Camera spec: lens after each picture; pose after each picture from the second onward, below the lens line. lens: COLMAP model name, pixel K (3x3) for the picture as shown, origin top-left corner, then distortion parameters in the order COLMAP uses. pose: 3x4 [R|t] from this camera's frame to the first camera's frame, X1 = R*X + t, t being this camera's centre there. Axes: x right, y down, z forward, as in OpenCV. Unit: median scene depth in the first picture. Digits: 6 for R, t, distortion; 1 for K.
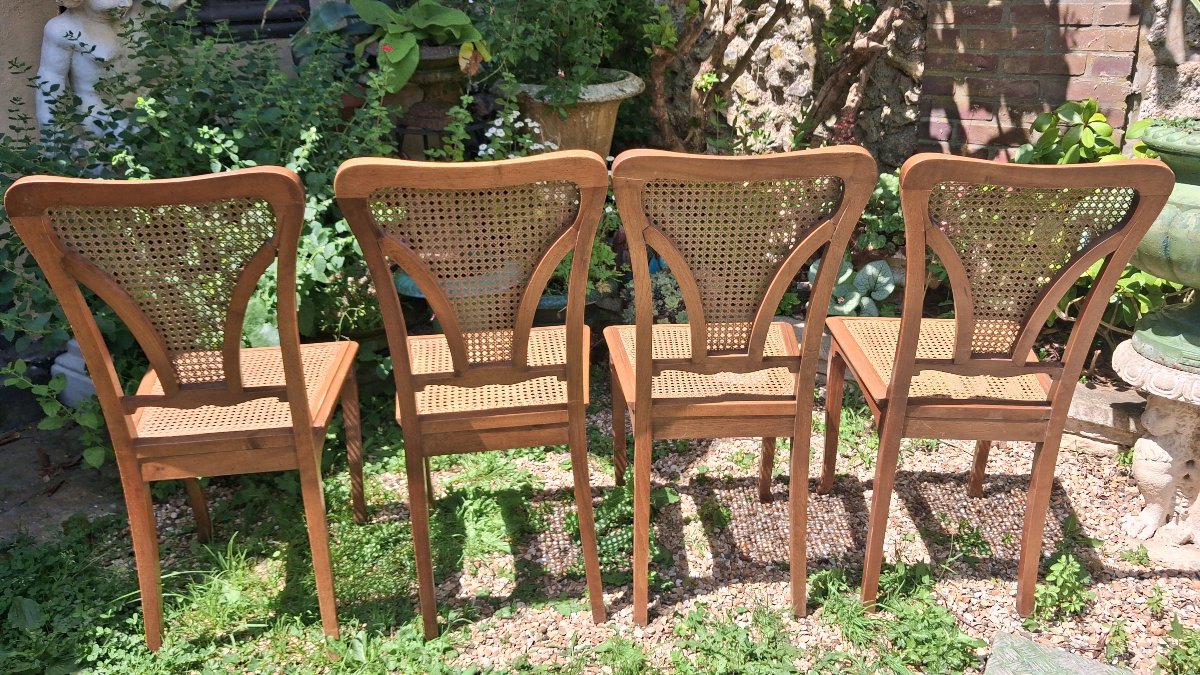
lens RADIAL K [[958.8, 0, 607.2], [0, 958.8, 322.8], [0, 0, 1]] dist [0.126727, -0.265014]
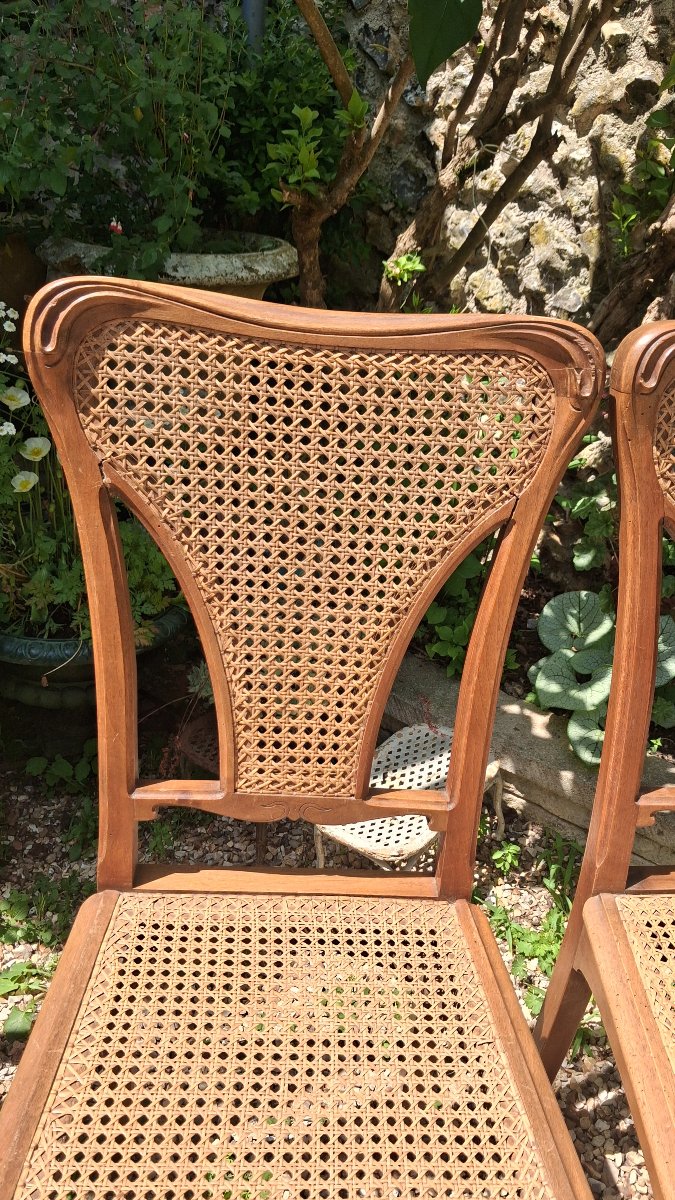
lens RADIAL K [[969.0, 0, 374.7], [0, 969.0, 618.3], [0, 0, 1]] dist [0.116950, -0.288443]
pose [[0.994647, 0.101901, -0.017160, 0.160309], [-0.100011, 0.991065, 0.088249, -0.127059], [0.025999, -0.086061, 0.995951, 0.547382]]
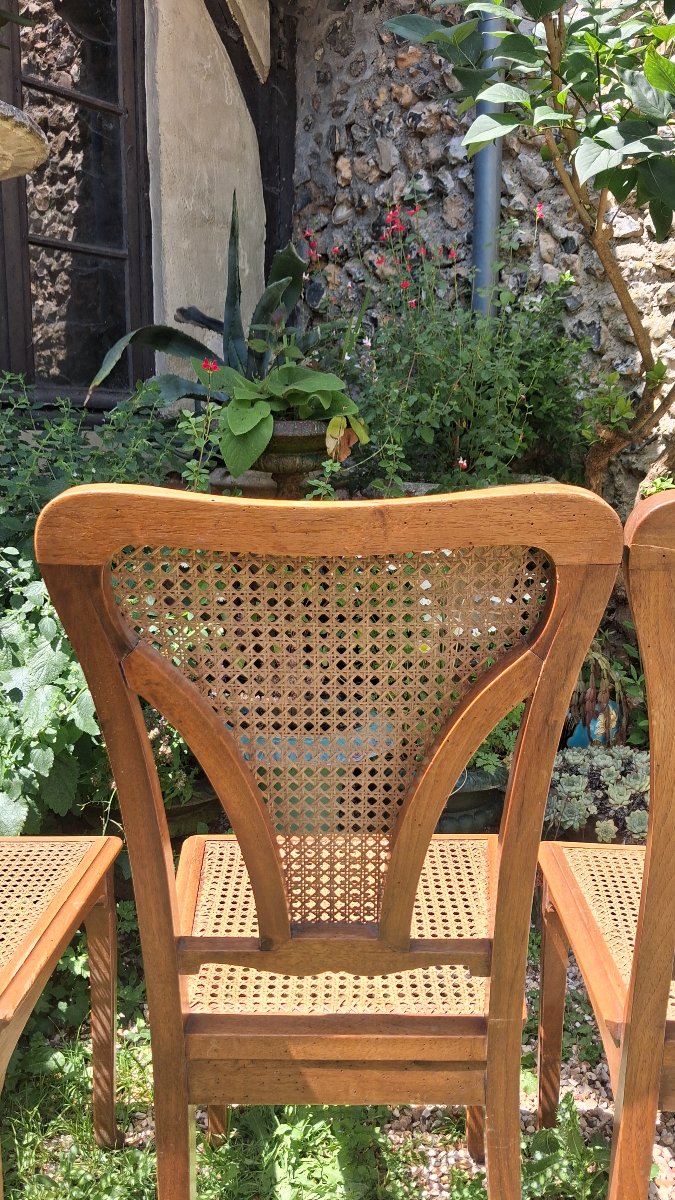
lens RADIAL K [[958.8, 0, 339.8], [0, 958.8, 605.9], [0, 0, 1]] dist [0.126727, -0.265014]
pose [[0.989883, 0.044653, -0.134673, -0.045728], [-0.068126, 0.982194, -0.175082, -0.023474], [0.124457, 0.182486, 0.975300, 0.372077]]
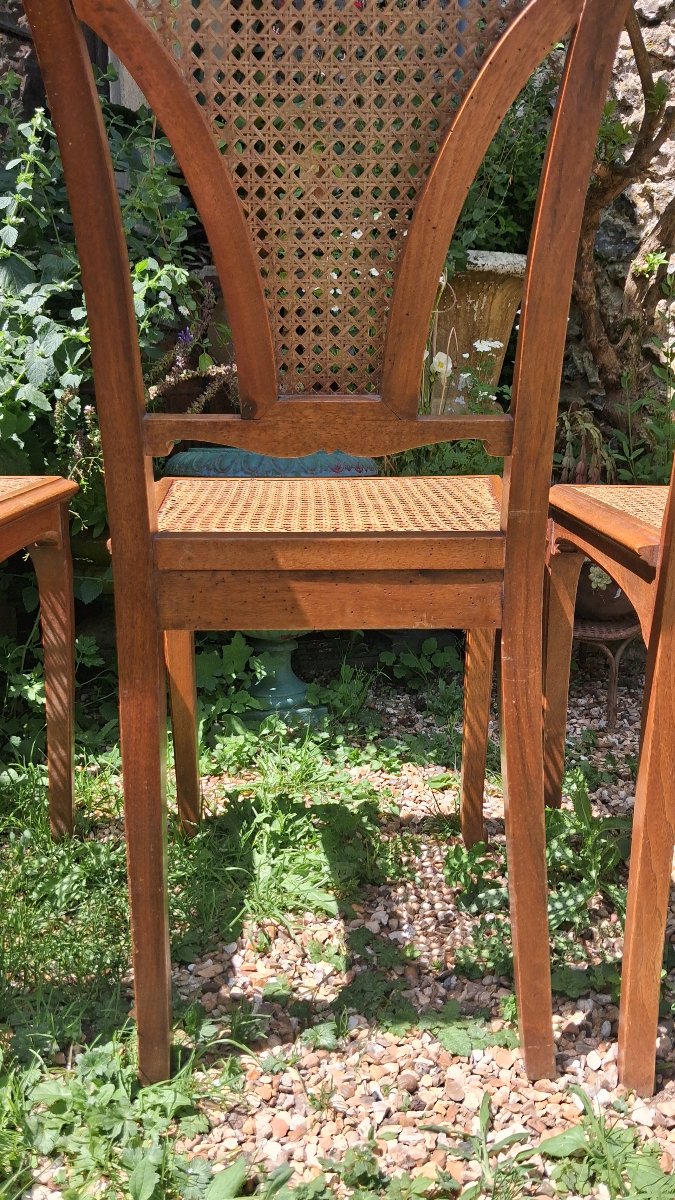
lens RADIAL K [[970.1, 0, 349.1], [0, 970.1, 604.9], [0, 0, 1]] dist [0.006624, -0.004251]
pose [[0.995098, 0.045986, -0.087547, -0.055366], [-0.058561, 0.987405, -0.146976, 0.146087], [0.079685, 0.151383, 0.985258, 0.459614]]
